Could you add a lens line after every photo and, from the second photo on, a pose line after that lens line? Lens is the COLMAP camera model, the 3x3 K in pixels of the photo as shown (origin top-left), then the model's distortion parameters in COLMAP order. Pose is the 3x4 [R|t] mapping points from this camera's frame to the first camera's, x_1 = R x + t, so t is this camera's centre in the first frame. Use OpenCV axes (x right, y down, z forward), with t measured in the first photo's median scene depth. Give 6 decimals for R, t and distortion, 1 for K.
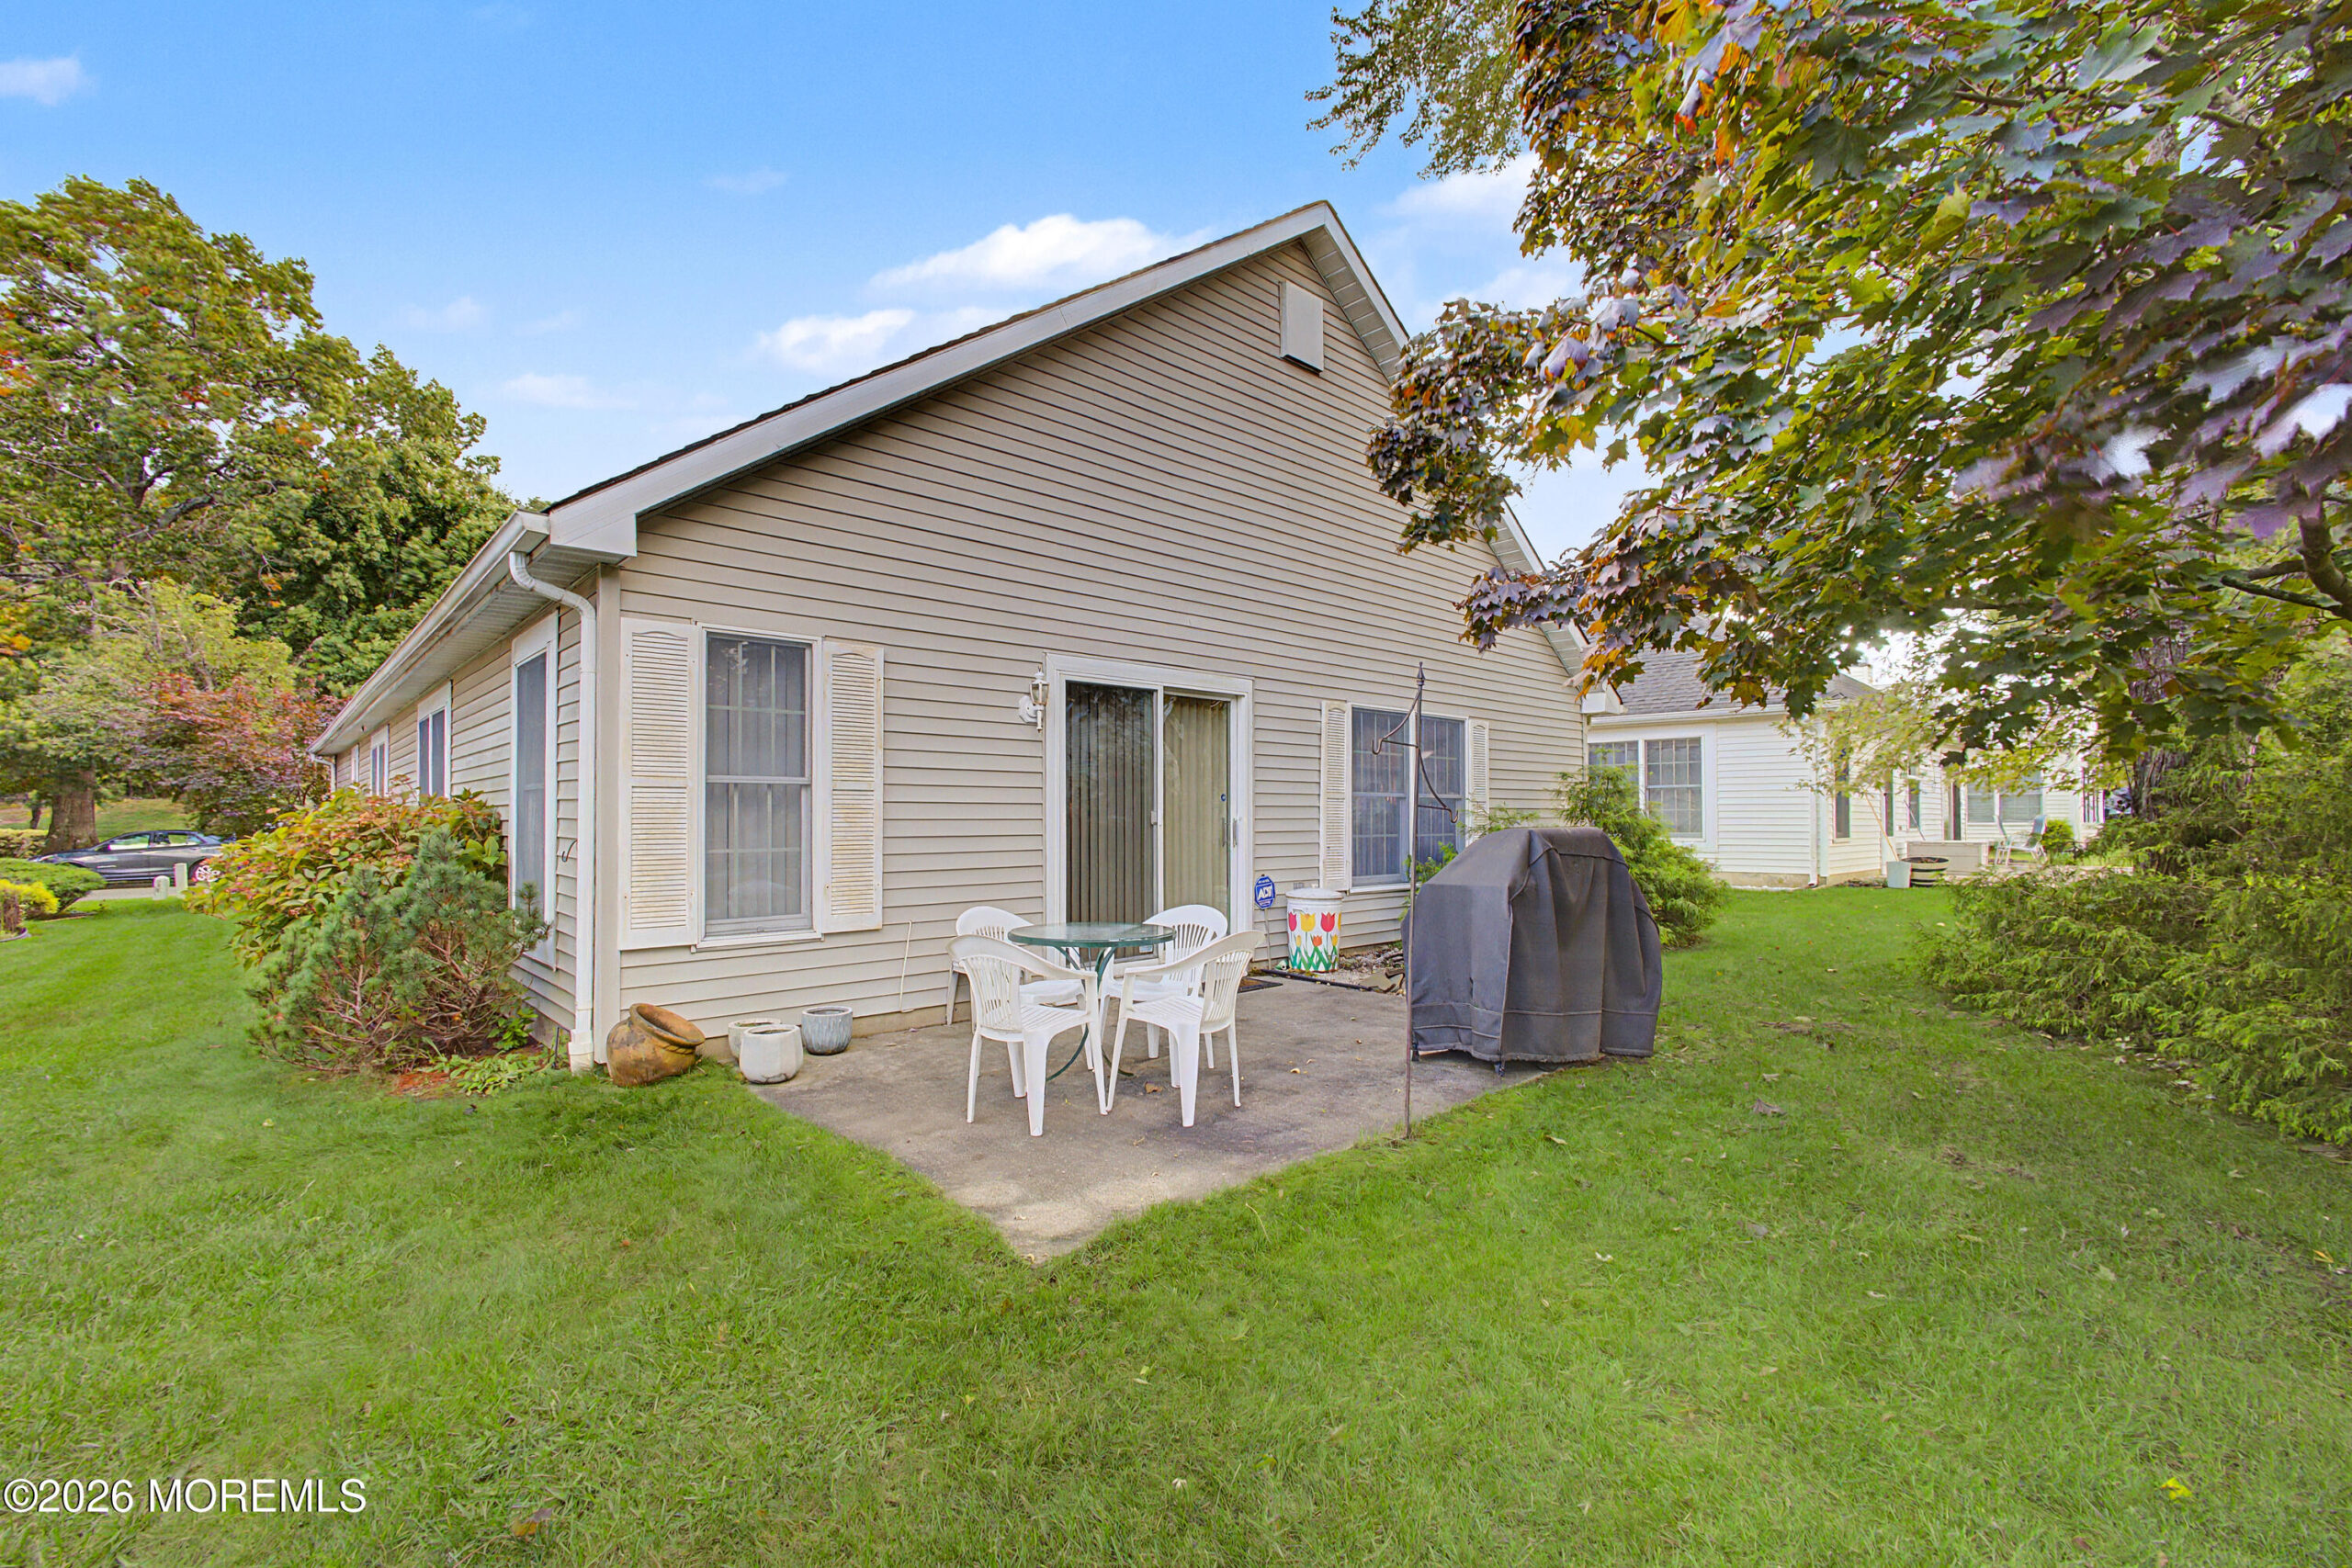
lens RADIAL K [[1015.7, 0, 1185.6], [0, 1015.7, 789.5], [0, 0, 1]] dist [-0.001546, 0.000550]
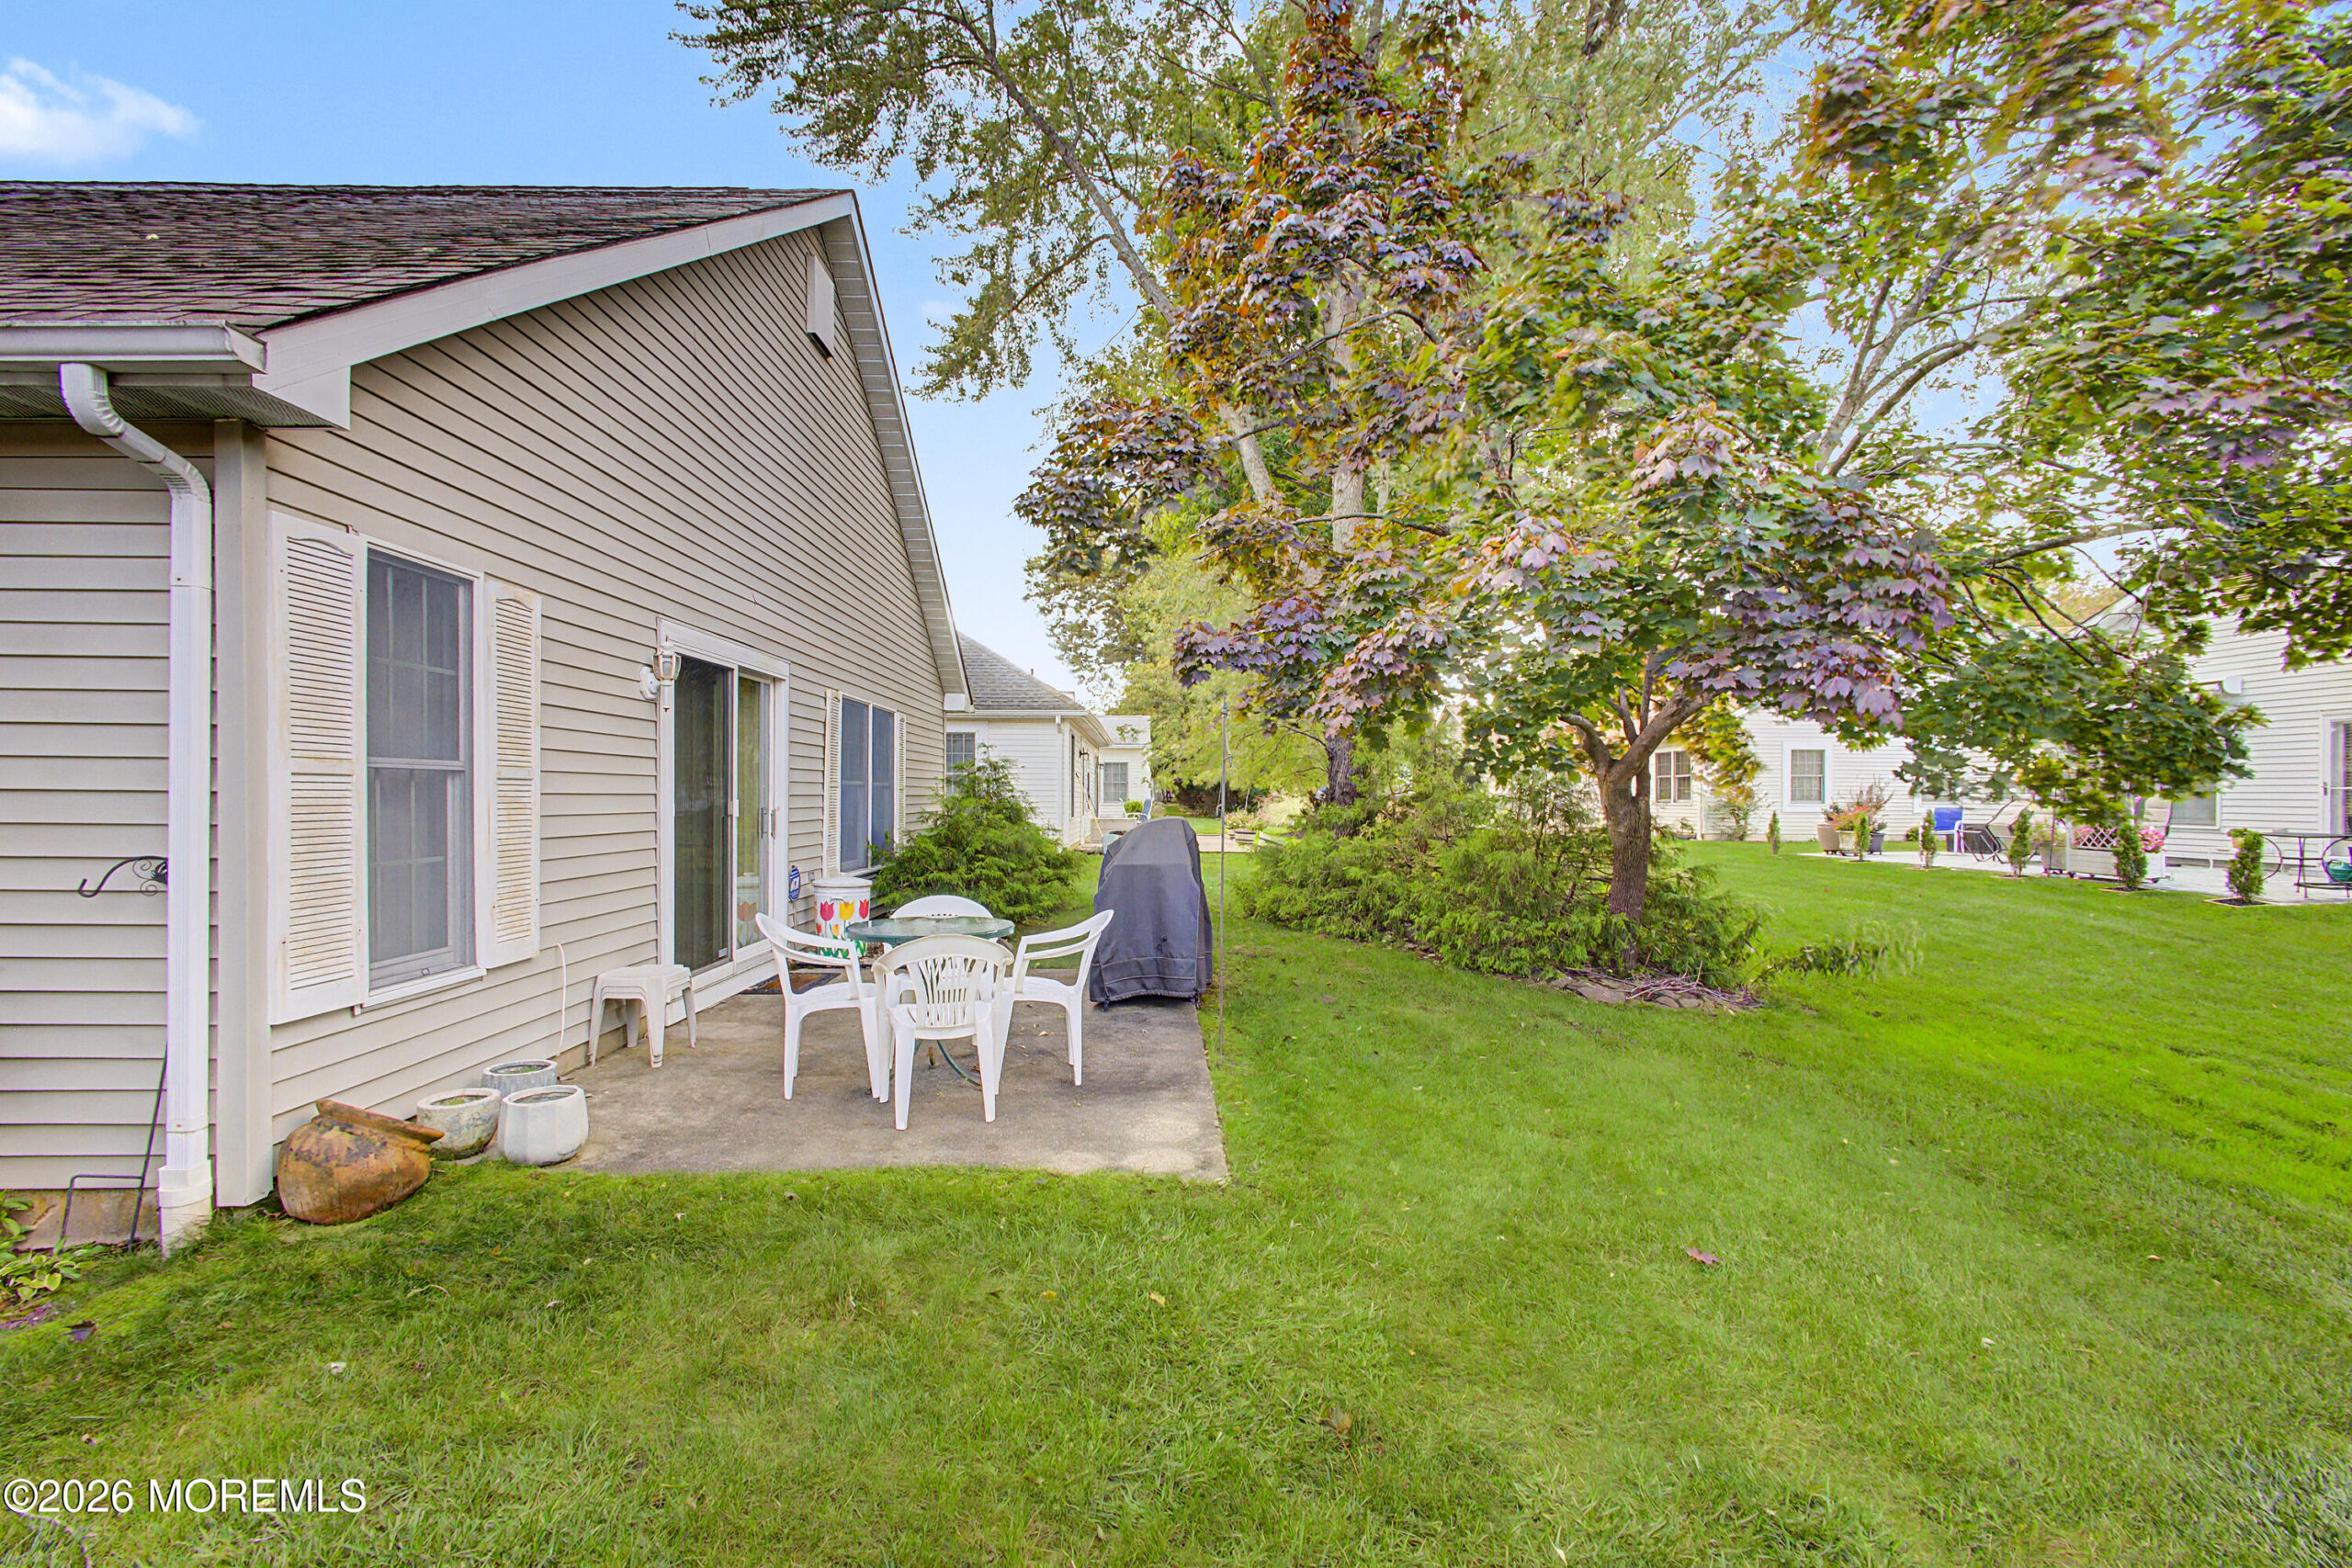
lens RADIAL K [[1007.3, 0, 1180.5], [0, 1007.3, 792.1], [0, 0, 1]] dist [-0.014516, 0.007777]
pose [[0.663972, 0.007997, 0.747715, -0.485870], [-0.027248, 0.999537, 0.013506, -0.011498], [-0.747261, -0.029341, 0.663882, 0.105526]]
